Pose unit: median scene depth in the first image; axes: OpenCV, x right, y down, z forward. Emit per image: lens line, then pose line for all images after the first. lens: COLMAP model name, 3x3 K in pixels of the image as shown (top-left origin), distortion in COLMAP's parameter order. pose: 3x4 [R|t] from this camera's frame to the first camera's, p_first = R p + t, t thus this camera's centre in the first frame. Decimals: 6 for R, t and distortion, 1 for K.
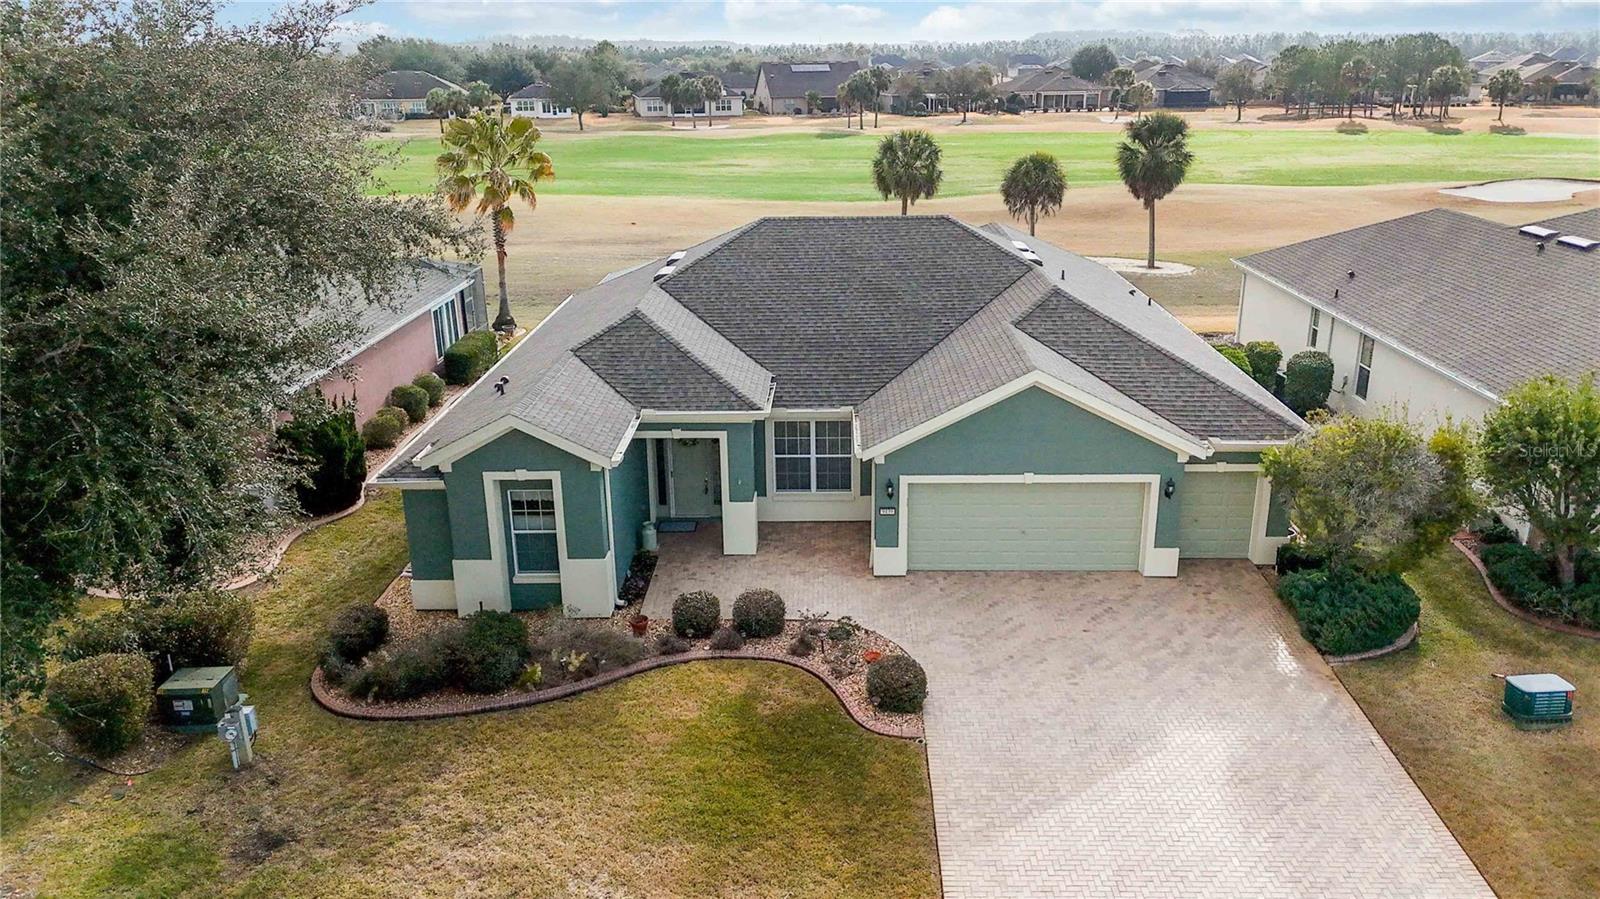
lens RADIAL K [[1180.1, 0, 800.0], [0, 1180.1, 449.5], [0, 0, 1]] dist [0.037225, -0.002183]
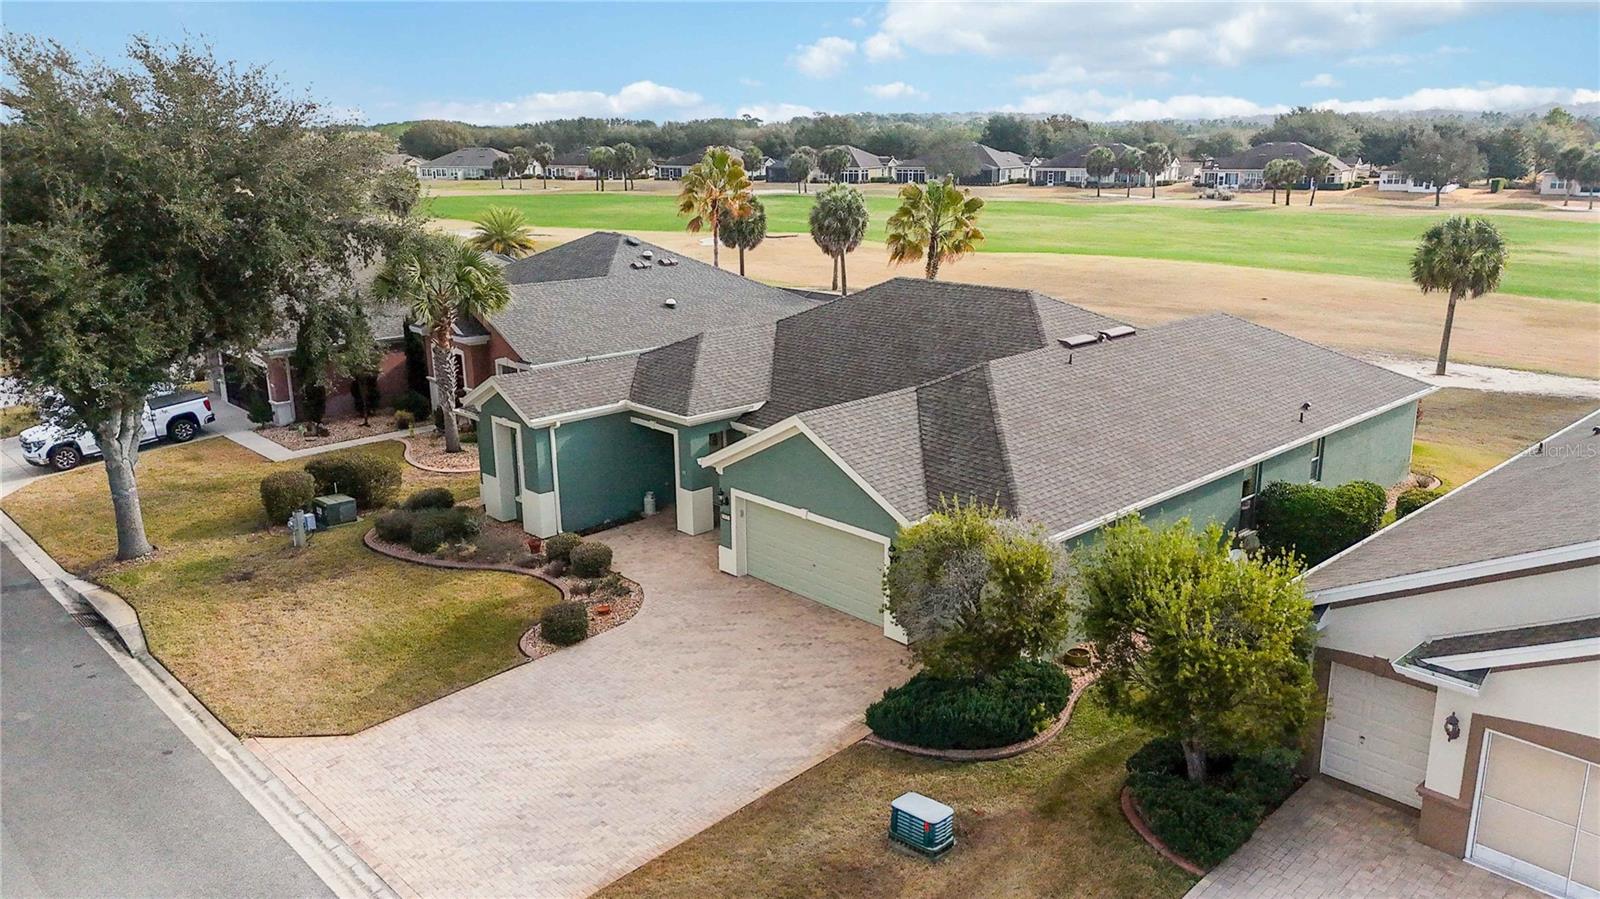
lens RADIAL K [[1180.1, 0, 800.0], [0, 1180.1, 449.5], [0, 0, 1]] dist [0.037225, -0.002183]
pose [[0.708377, 0.190767, -0.679566, 0.953086], [-0.227009, 0.973206, 0.036565, -0.075919], [0.668333, 0.128366, 0.732702, 0.181623]]
